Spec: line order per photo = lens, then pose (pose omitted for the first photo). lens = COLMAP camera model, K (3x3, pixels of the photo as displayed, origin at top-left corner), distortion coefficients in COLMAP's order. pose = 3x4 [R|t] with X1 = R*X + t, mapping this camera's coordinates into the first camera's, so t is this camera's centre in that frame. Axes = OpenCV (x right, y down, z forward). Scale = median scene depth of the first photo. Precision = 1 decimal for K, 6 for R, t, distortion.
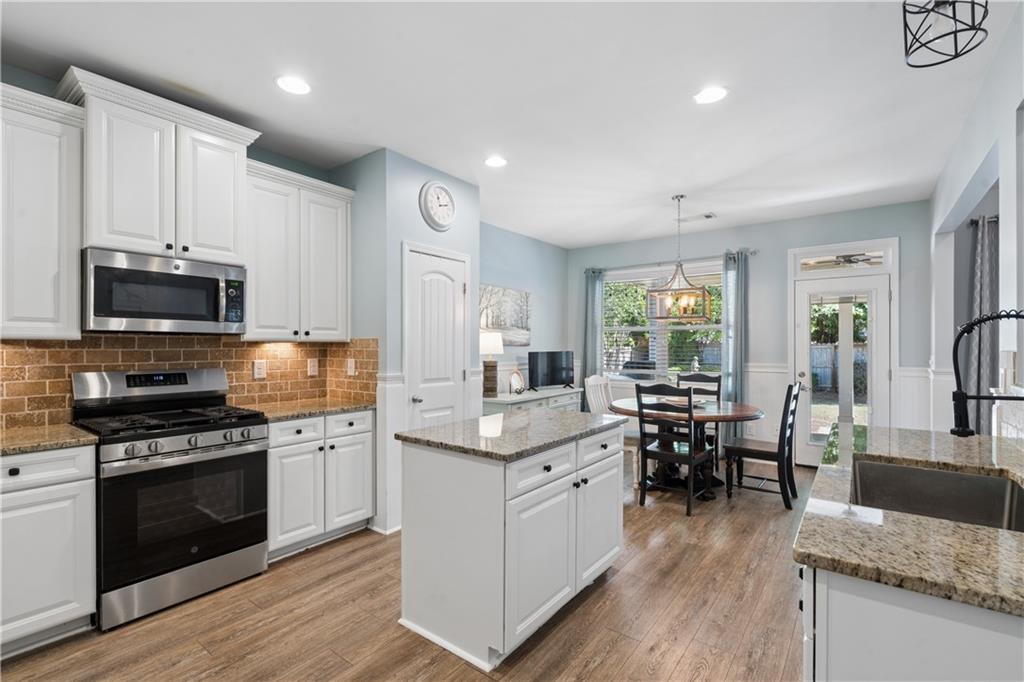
lens RADIAL K [[467.7, 0, 506.0], [0, 467.7, 346.5], [0, 0, 1]] dist [-0.000878, 0.000634]
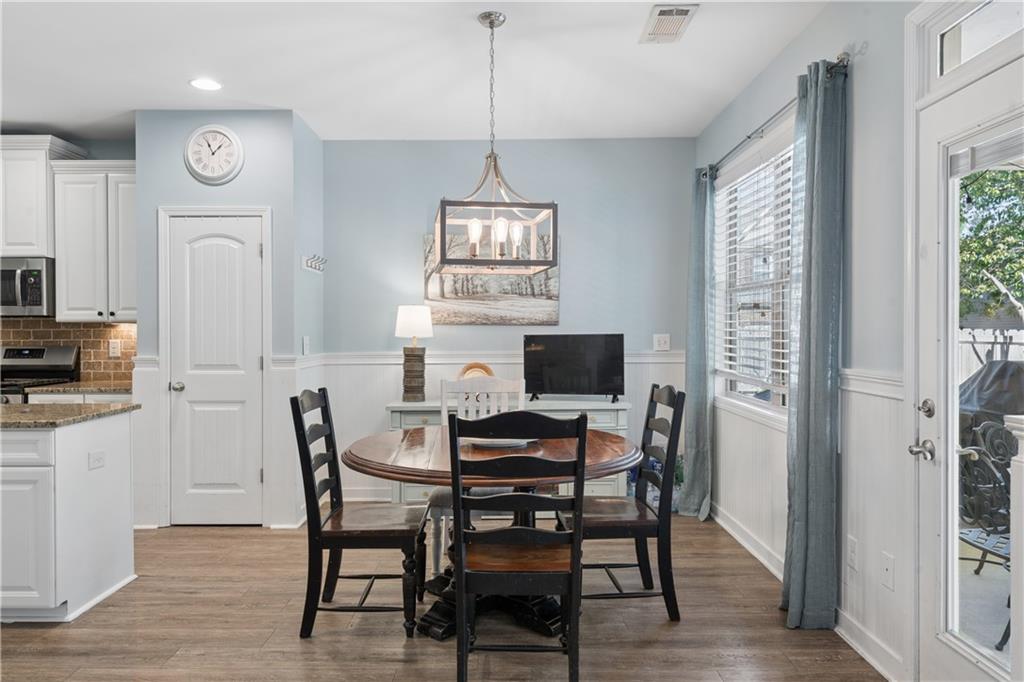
lens RADIAL K [[695.7, 0, 512.0], [0, 695.7, 341.0], [0, 0, 1]] dist [-0.002247, 0.000105]
pose [[0.607995, 0.009604, -0.793883, 1.246387], [0.002388, 0.999900, 0.013925, 0.011649], [0.793938, -0.010362, 0.607911, 0.732605]]
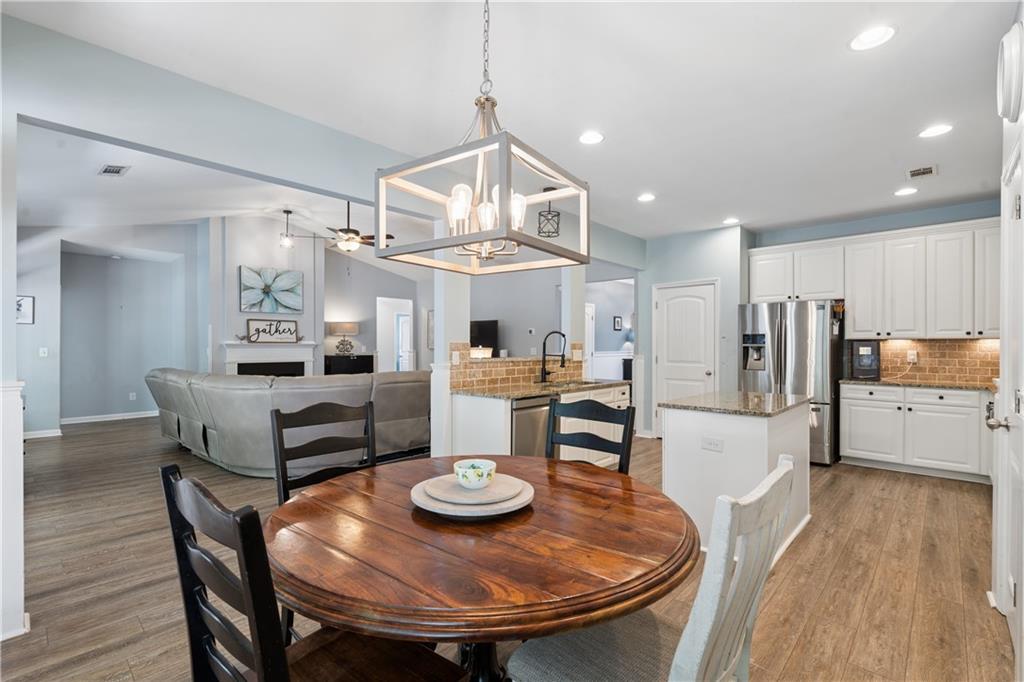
lens RADIAL K [[465.6, 0, 506.0], [0, 465.6, 345.3], [0, 0, 1]] dist [-0.002230, 0.000094]
pose [[-0.994558, -0.003357, 0.104132, 0.409383], [-0.002993, 0.999989, 0.003653, 0.008406], [-0.104143, 0.003321, -0.994557, 1.734505]]
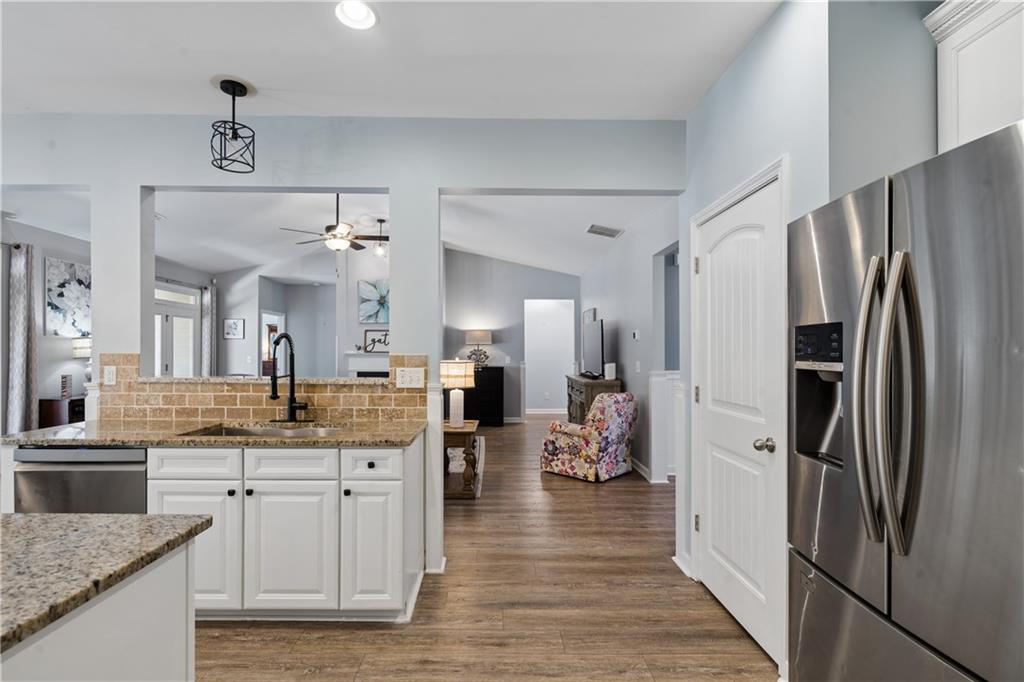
lens RADIAL K [[468.8, 0, 495.1], [0, 468.8, 351.8], [0, 0, 1]] dist [-0.002630, 0.000401]
pose [[-0.609715, -0.003464, 0.792613, -0.406332], [-0.004300, 0.999990, 0.001063, -0.000466], [-0.792609, -0.002760, -0.609724, 0.579543]]
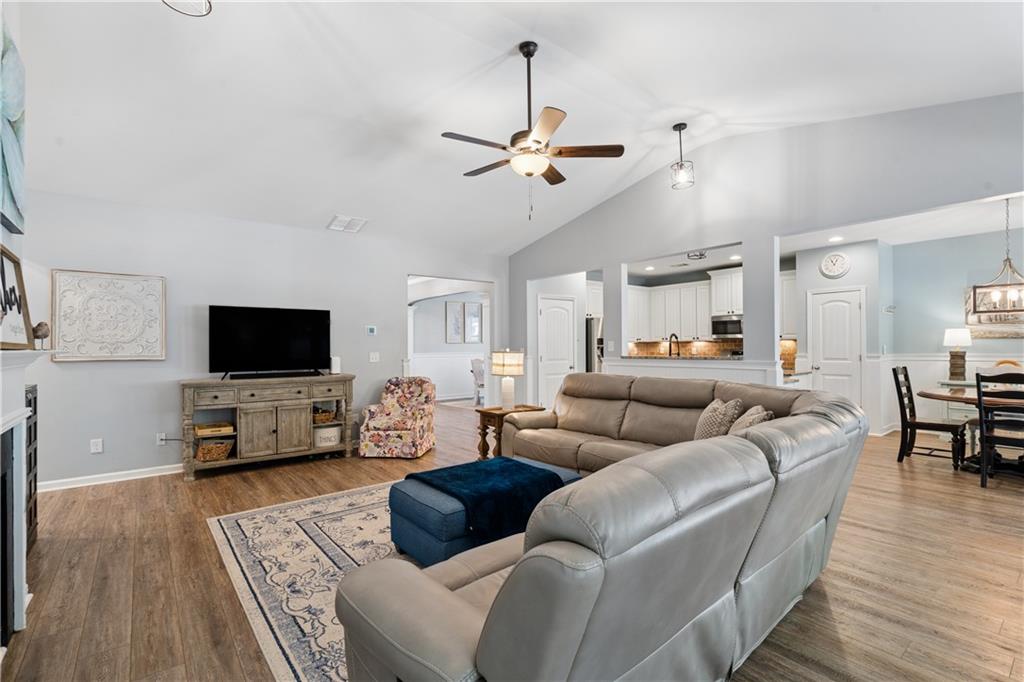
lens RADIAL K [[467.7, 0, 506.0], [0, 467.7, 346.5], [0, 0, 1]] dist [-0.000878, 0.000634]
pose [[-0.250097, 0.001408, -0.968220, 2.144174], [0.008669, 0.999962, -0.000785, 0.012613], [0.968182, -0.008590, -0.250100, 0.222552]]
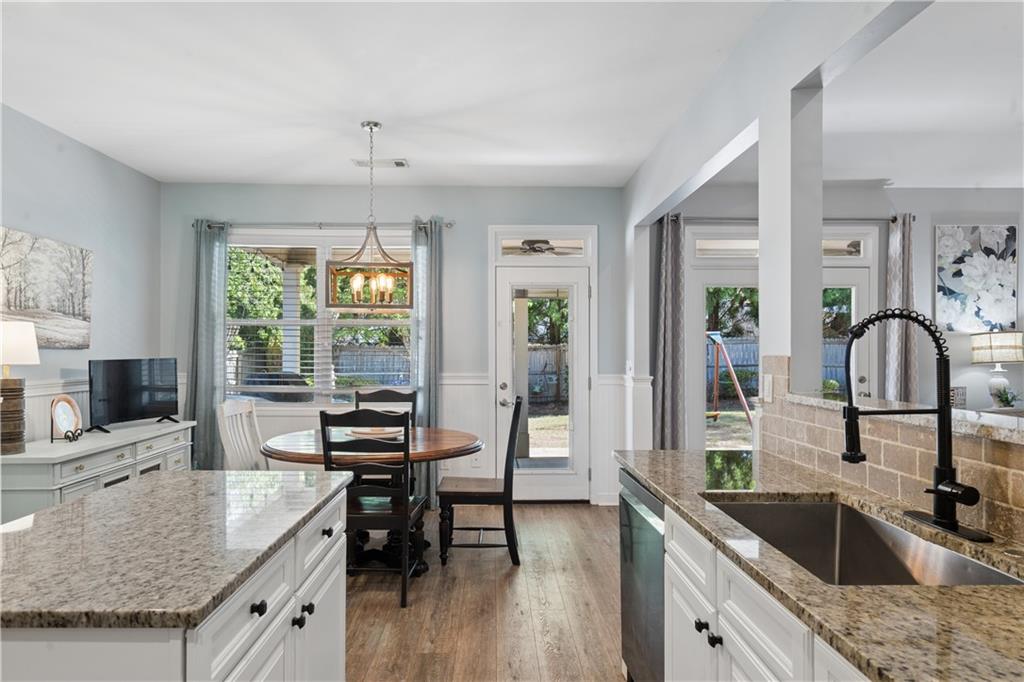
lens RADIAL K [[654.3, 0, 502.9], [0, 654.3, 352.5], [0, 0, 1]] dist [0.009575, -0.000043]
pose [[0.784167, -0.001119, 0.620549, -0.077823], [-0.000911, 0.999995, 0.002954, 0.000446], [-0.620549, -0.002882, 0.784162, 0.200537]]
